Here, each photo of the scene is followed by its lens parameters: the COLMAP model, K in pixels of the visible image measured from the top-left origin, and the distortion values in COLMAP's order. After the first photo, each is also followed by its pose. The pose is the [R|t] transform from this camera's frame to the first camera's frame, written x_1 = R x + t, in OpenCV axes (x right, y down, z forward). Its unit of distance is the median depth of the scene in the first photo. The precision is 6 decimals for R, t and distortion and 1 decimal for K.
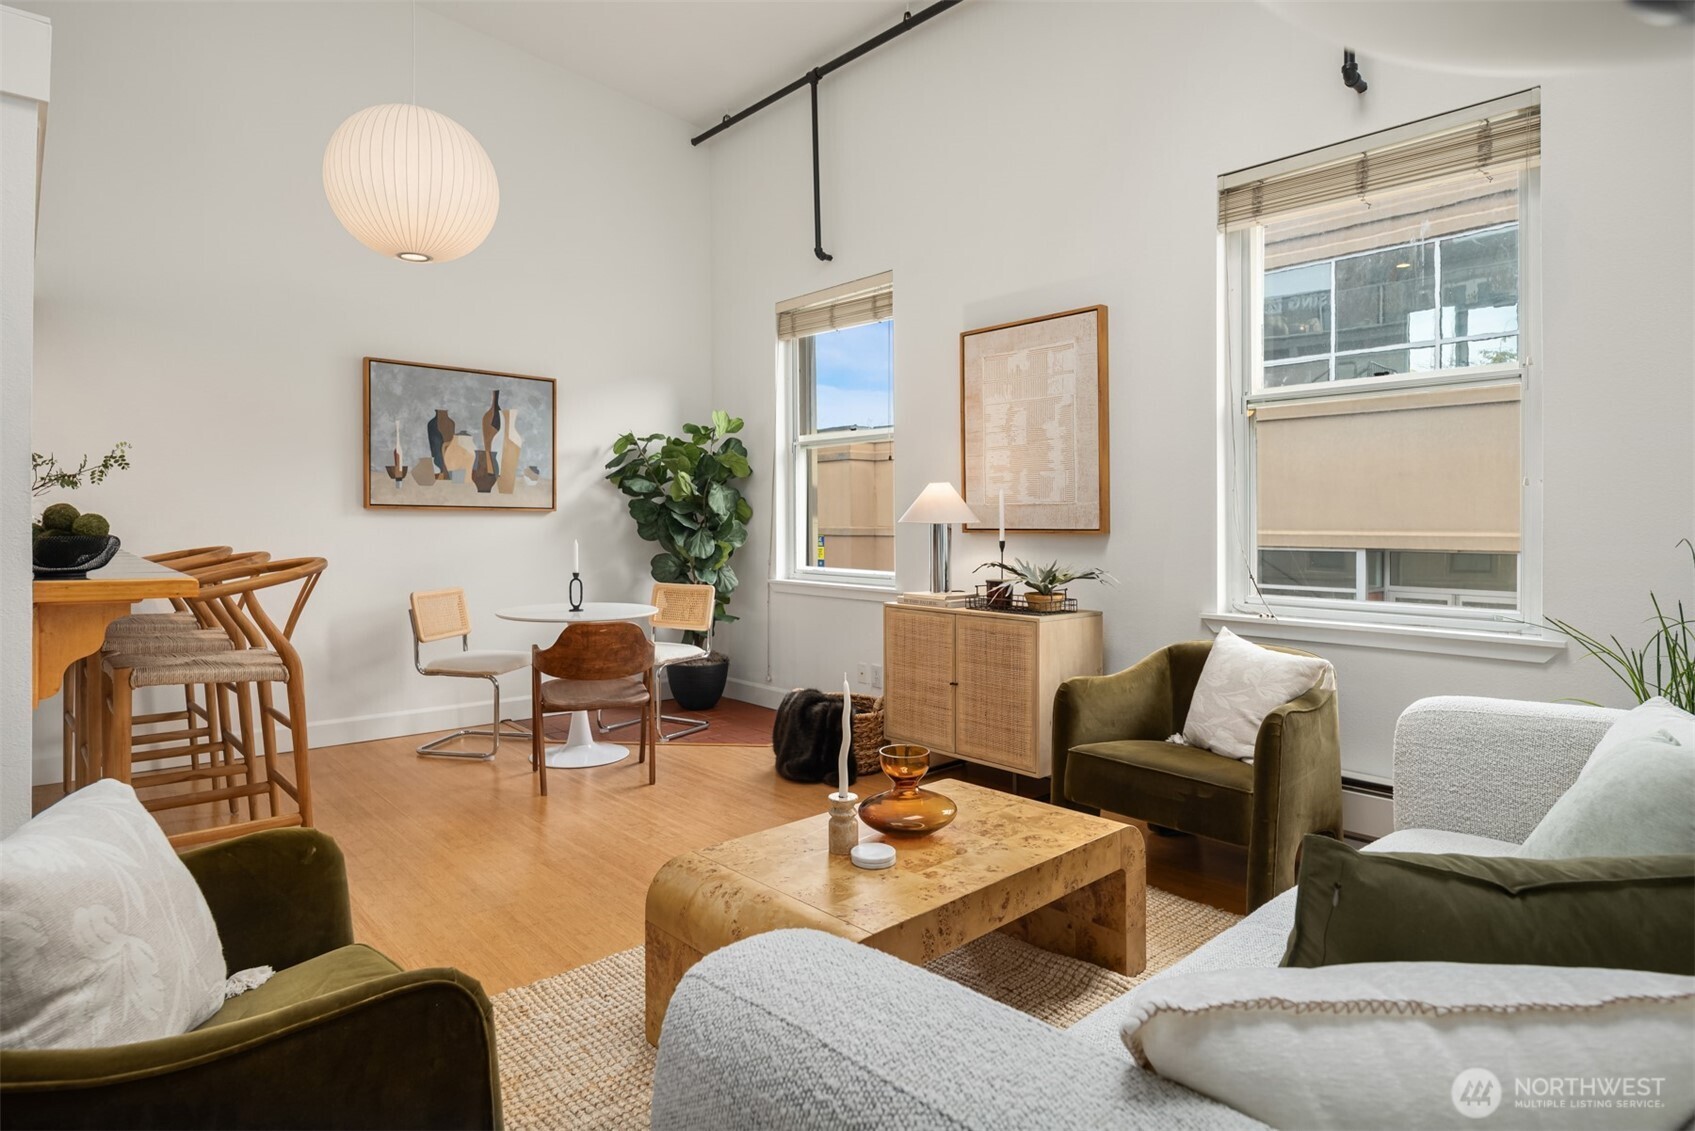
lens RADIAL K [[924.5, 0, 851.1], [0, 924.5, 561.0], [0, 0, 1]] dist [-0.007485, -0.002678]
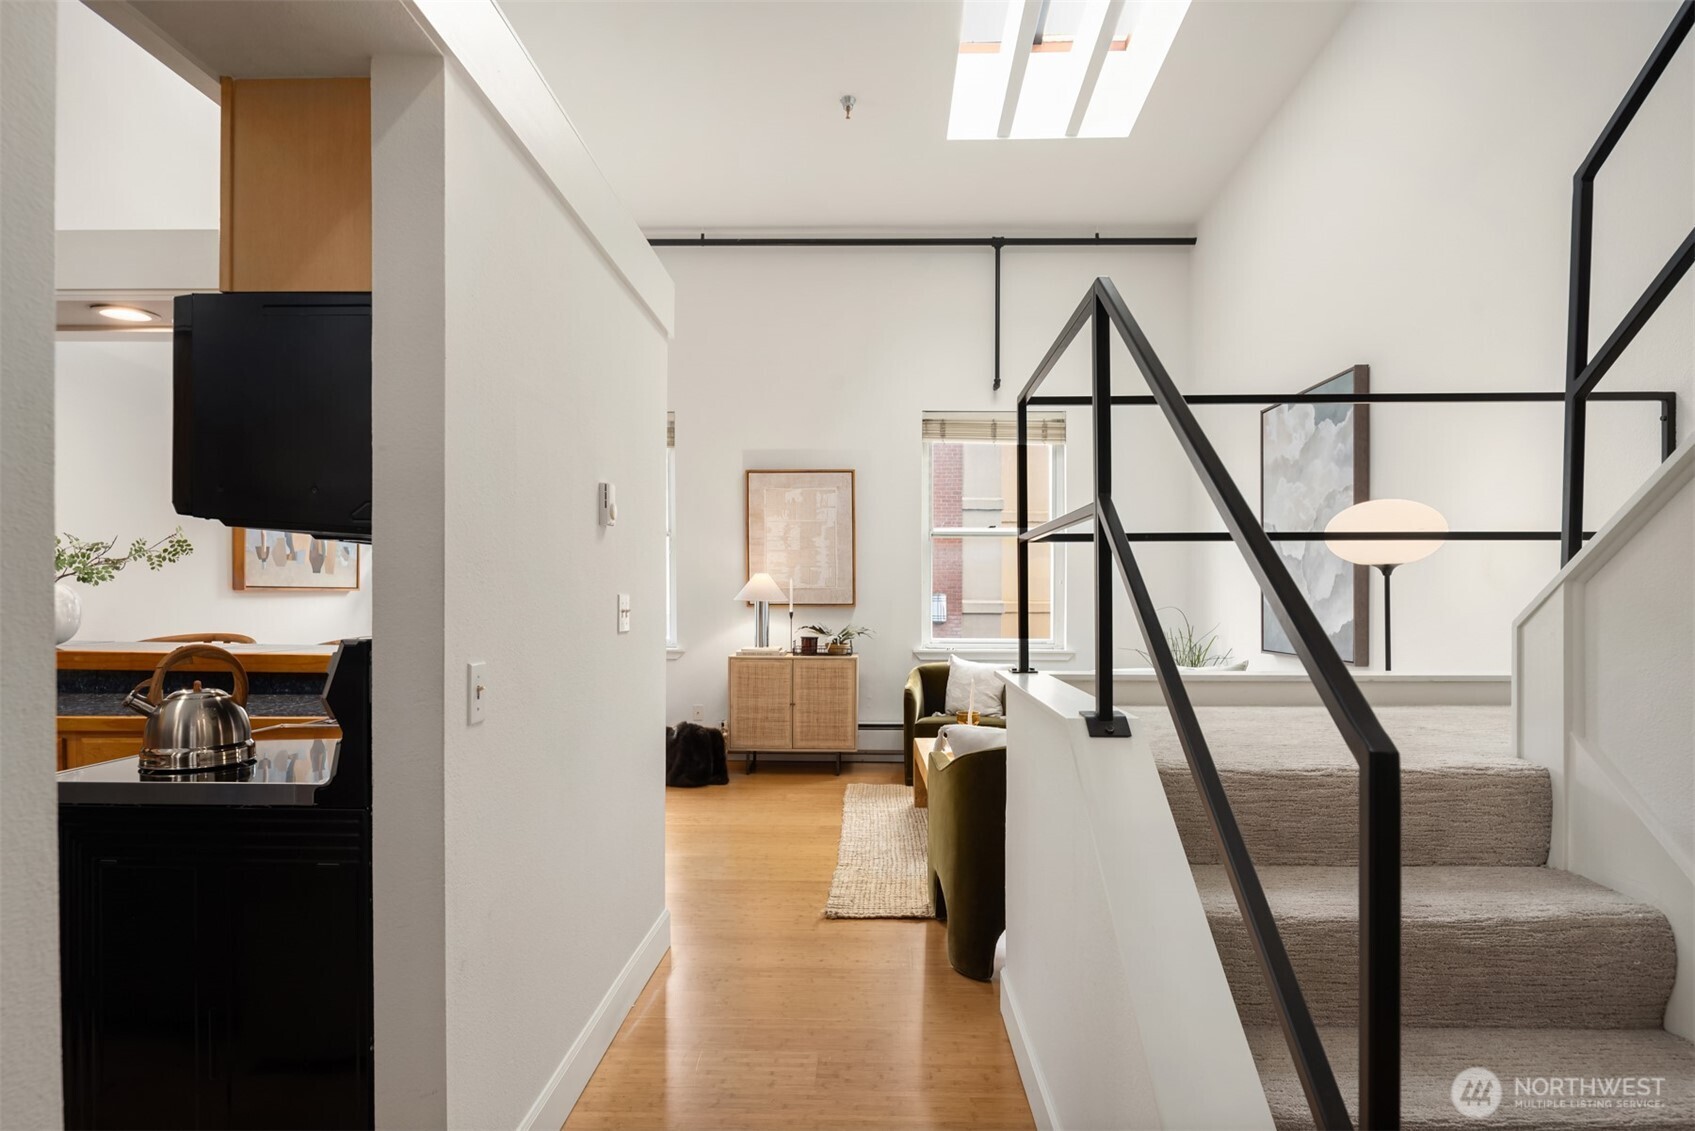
lens RADIAL K [[924.5, 0, 874.6], [0, 924.5, 609.1], [0, 0, 1]] dist [-0.007485, -0.002678]
pose [[0.690042, -0.016495, 0.723581, -0.853049], [0.028386, 0.999588, -0.004284, -0.015609], [-0.723212, 0.023496, 0.690226, -0.165901]]
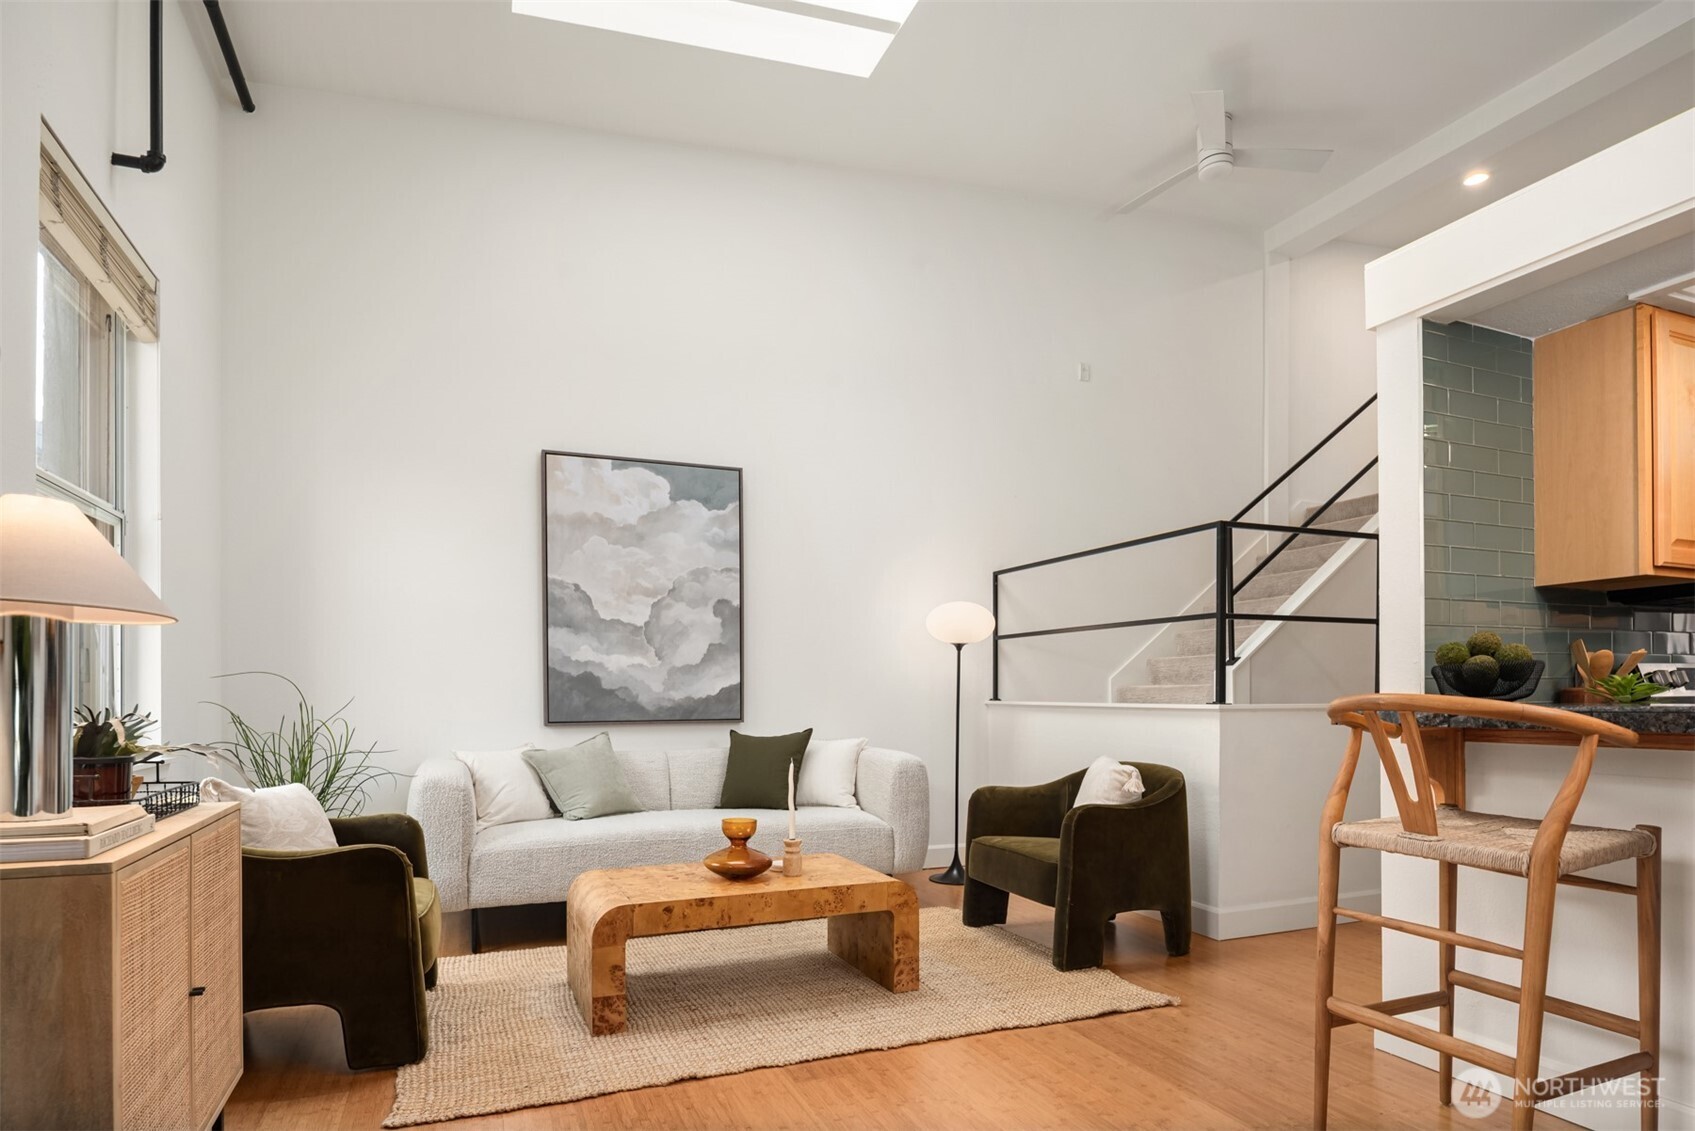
lens RADIAL K [[924.5, 0, 844.5], [0, 924.5, 685.0], [0, 0, 1]] dist [-0.007485, -0.002678]
pose [[-0.936633, 0.003650, 0.350293, -0.310701], [0.015965, 0.999352, 0.032273, -0.020182], [-0.349948, 0.035820, -0.936084, 1.201775]]
